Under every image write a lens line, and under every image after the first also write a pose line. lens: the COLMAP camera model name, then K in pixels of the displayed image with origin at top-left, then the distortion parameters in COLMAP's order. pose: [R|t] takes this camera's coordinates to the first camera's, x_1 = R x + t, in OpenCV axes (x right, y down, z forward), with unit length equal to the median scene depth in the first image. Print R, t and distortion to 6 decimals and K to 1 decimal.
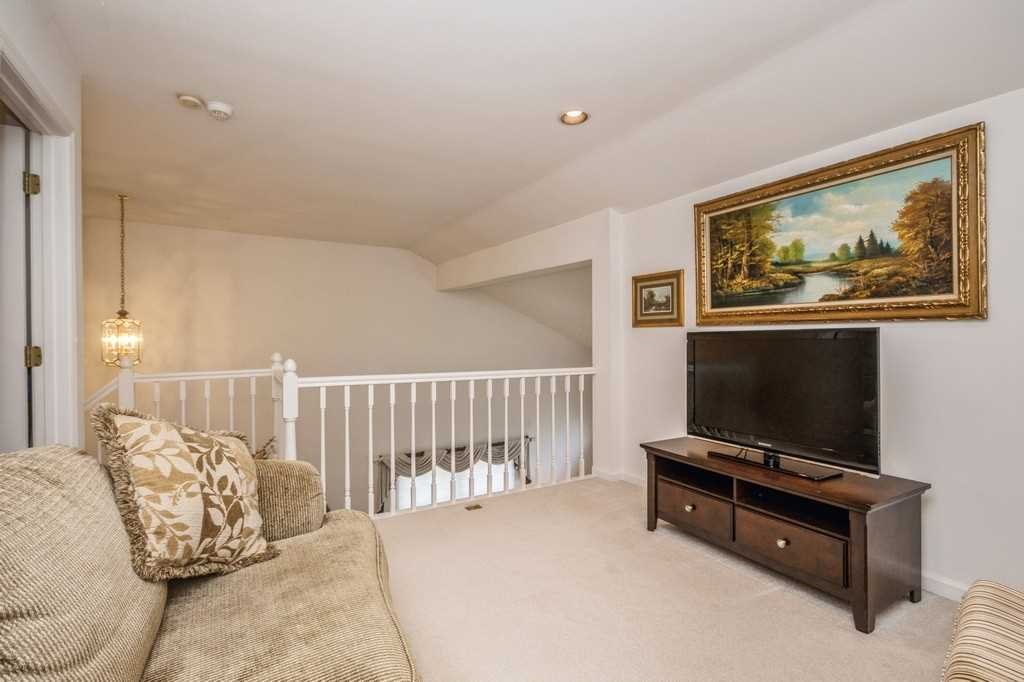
lens RADIAL K [[476.8, 0, 514.1], [0, 476.8, 352.0], [0, 0, 1]] dist [0.001761, -0.000330]
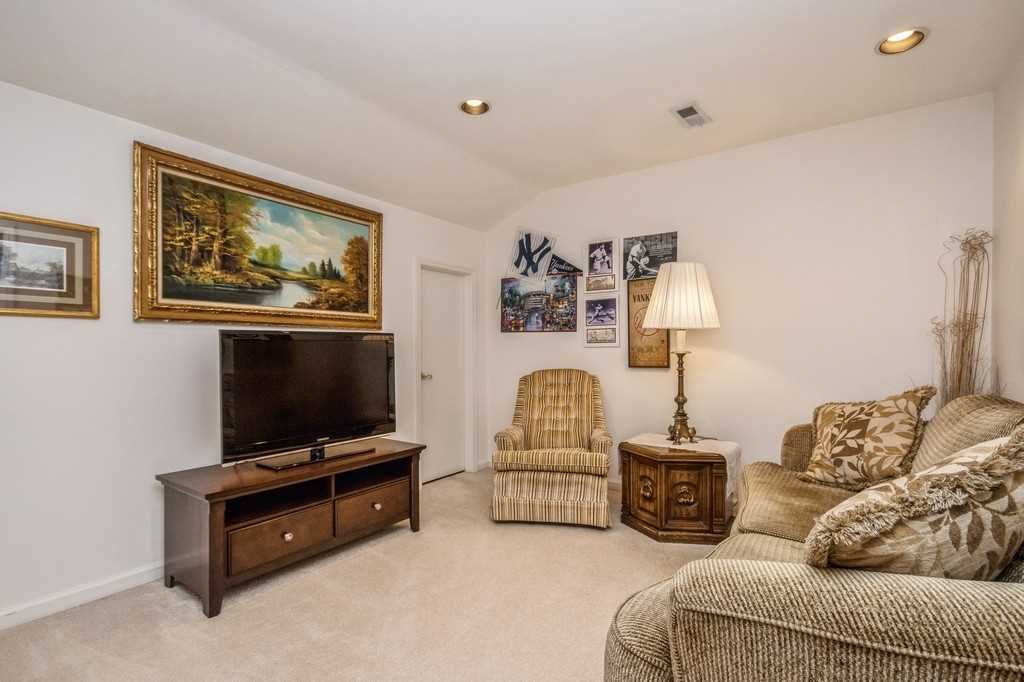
lens RADIAL K [[476.8, 0, 514.1], [0, 476.8, 352.0], [0, 0, 1]] dist [0.001761, -0.000330]
pose [[-0.416981, -0.007522, 0.908884, -0.547887], [0.024544, 0.999508, 0.019532, -0.011300], [-0.908584, 0.030452, -0.416591, 0.944692]]
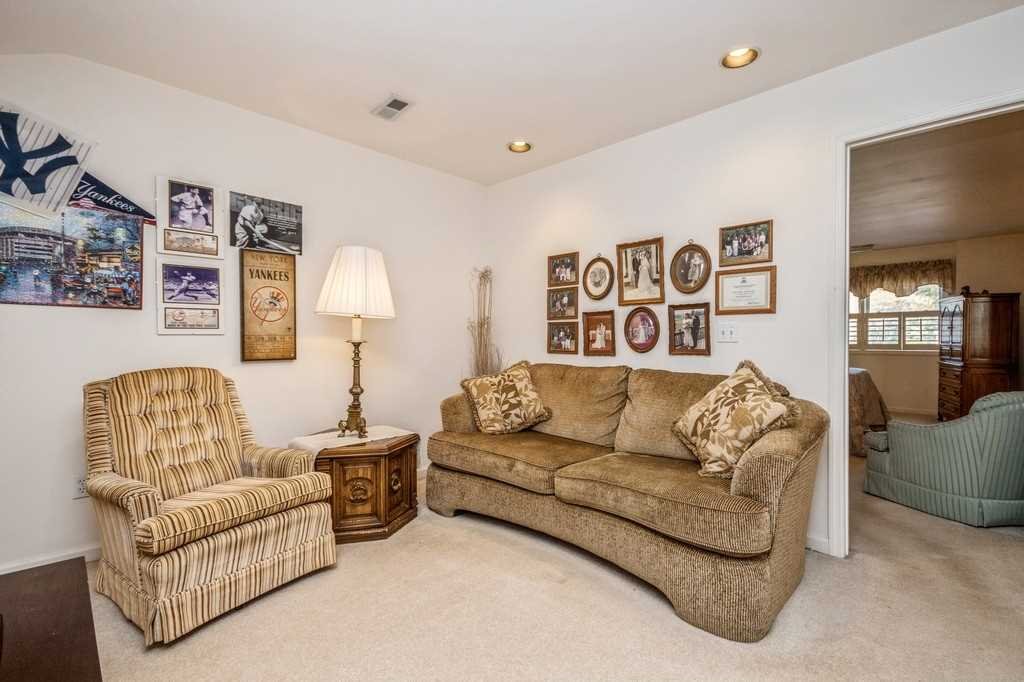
lens RADIAL K [[470.3, 0, 512.0], [0, 470.3, 345.0], [0, 0, 1]] dist [0.003396, -0.000233]
pose [[-0.968889, 0.002548, -0.247483, 0.228090], [-0.005041, 0.999536, 0.030025, -0.003086], [0.247445, 0.030339, -0.968427, 1.228677]]
